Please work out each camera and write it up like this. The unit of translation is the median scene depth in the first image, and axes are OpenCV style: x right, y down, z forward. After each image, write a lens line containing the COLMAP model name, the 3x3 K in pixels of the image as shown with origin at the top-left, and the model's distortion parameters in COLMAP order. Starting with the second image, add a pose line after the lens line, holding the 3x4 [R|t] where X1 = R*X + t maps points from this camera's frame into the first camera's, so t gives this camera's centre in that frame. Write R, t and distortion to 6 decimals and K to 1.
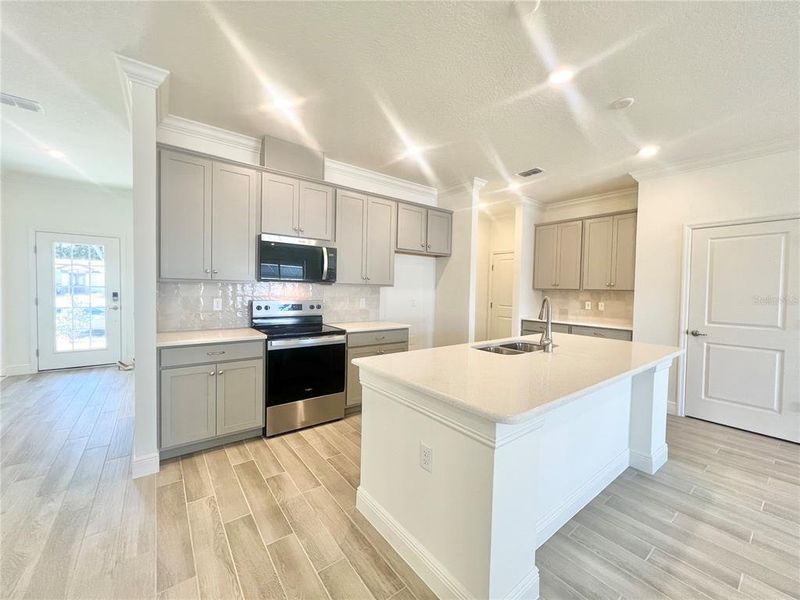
lens RADIAL K [[319.8, 0, 398.1], [0, 319.8, 297.7], [0, 0, 1]] dist [-0.003909, 0.000550]
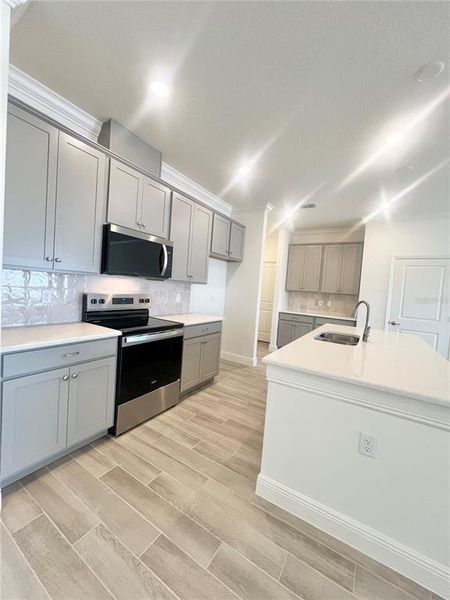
lens RADIAL K [[239.8, 0, 226.5], [0, 239.8, 298.8], [0, 0, 1]] dist [-0.003909, 0.000550]
pose [[0.930786, 0.028481, 0.364453, -0.321446], [-0.040788, 0.998826, 0.026115, -0.009882], [-0.363281, -0.039173, 0.930856, 0.187791]]
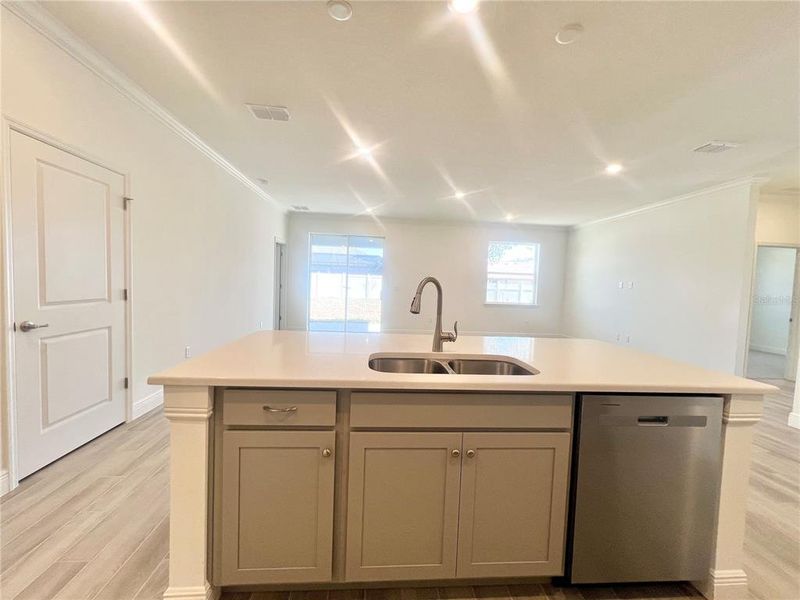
lens RADIAL K [[319.8, 0, 399.8], [0, 319.8, 296.8], [0, 0, 1]] dist [-0.003909, 0.000550]
pose [[-0.839952, -0.078723, 0.536920, 0.106427], [-0.040673, 0.995771, 0.082371, -0.011273], [-0.541134, 0.047350, -0.839602, 1.162588]]
